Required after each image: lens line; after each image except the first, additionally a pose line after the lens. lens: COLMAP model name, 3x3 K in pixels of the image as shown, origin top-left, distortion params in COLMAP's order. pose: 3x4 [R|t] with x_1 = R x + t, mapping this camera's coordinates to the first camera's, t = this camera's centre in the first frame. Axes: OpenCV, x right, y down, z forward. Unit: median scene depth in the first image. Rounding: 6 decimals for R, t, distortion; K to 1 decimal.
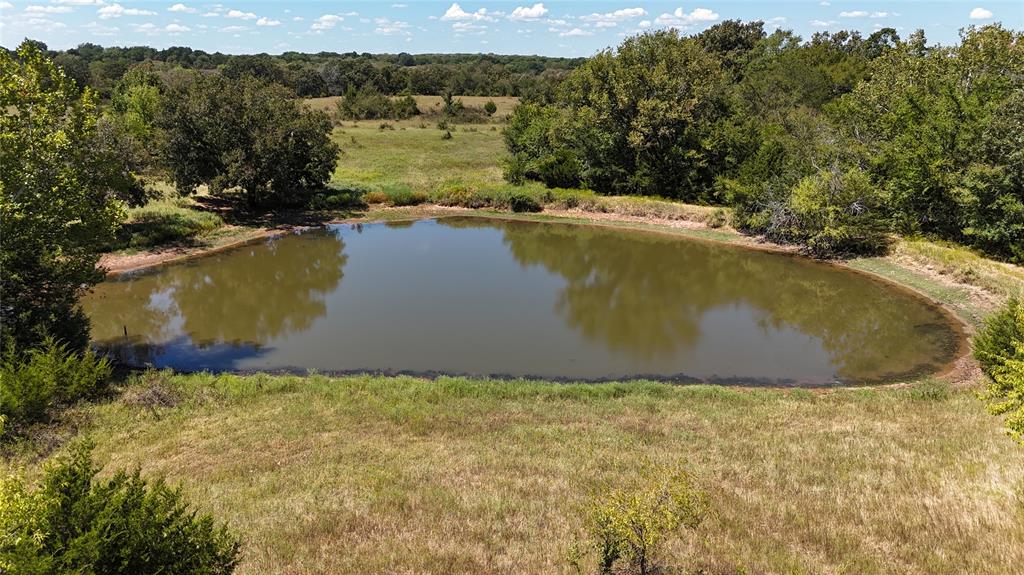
lens RADIAL K [[792.6, 0, 512.6], [0, 792.6, 287.8], [0, 0, 1]] dist [0.051245, -0.011787]
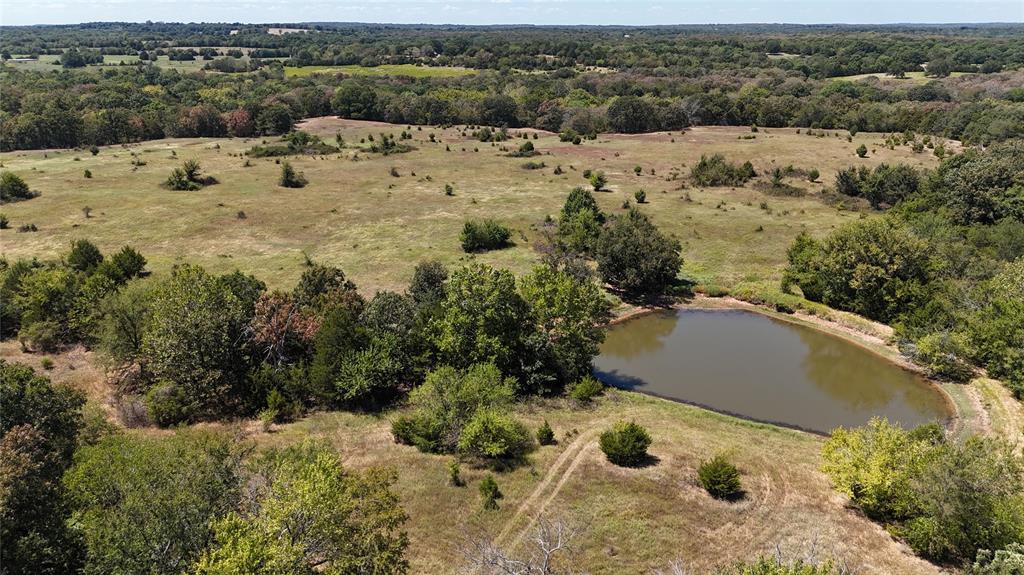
lens RADIAL K [[792.6, 0, 512.6], [0, 792.6, 289.2], [0, 0, 1]] dist [0.051245, -0.011787]
pose [[0.907442, 0.146573, -0.393783, 0.162475], [-0.129586, 0.989126, 0.069549, -0.194953], [0.399695, -0.012083, 0.916569, -0.880404]]
